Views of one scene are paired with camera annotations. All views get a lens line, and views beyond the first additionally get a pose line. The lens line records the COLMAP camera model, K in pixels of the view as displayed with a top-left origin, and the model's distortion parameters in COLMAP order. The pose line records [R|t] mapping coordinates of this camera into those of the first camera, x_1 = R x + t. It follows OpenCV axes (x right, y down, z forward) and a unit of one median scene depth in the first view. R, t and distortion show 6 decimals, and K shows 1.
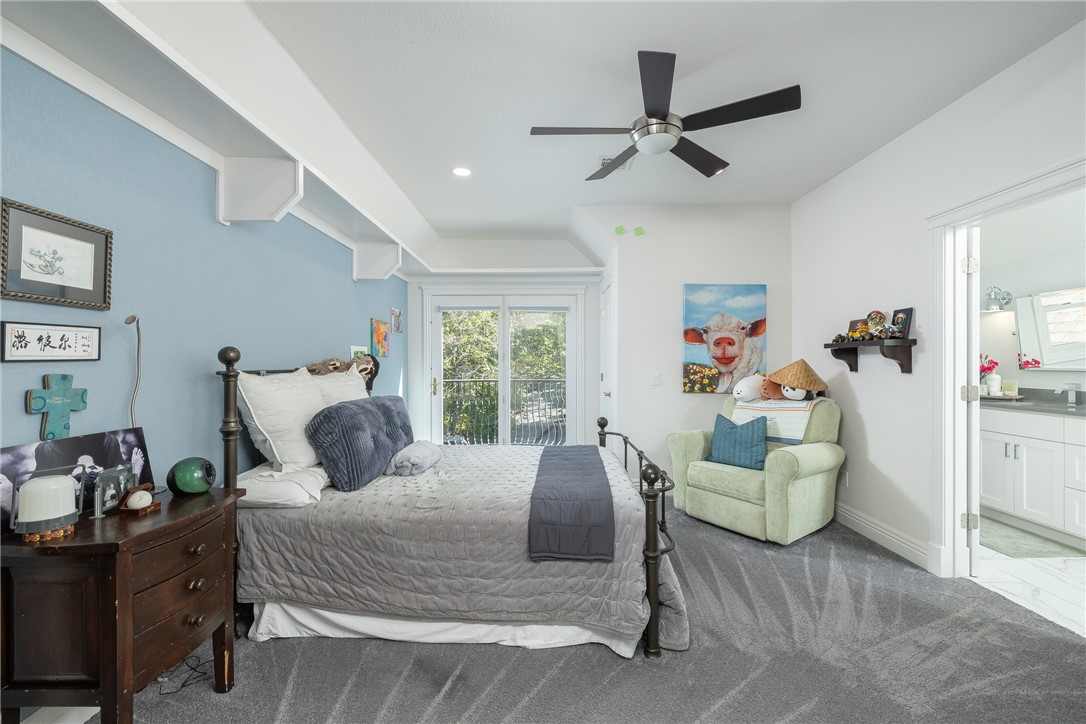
lens RADIAL K [[463.1, 0, 535.2], [0, 463.1, 360.6], [0, 0, 1]] dist [-0.001017, -0.000110]
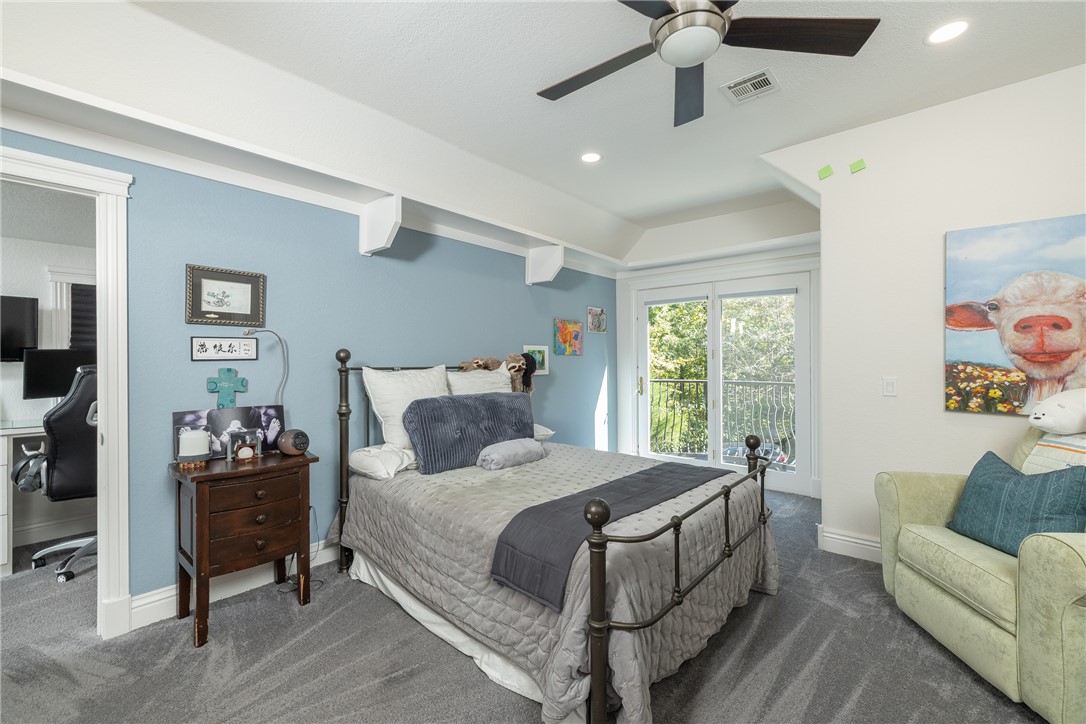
lens RADIAL K [[463.1, 0, 541.4], [0, 463.1, 359.4], [0, 0, 1]] dist [-0.001017, -0.000110]
pose [[0.755319, -0.002154, -0.655353, 0.519263], [0.002547, 0.999997, -0.000352, 0.001342], [0.655352, -0.001403, 0.755322, 0.306719]]
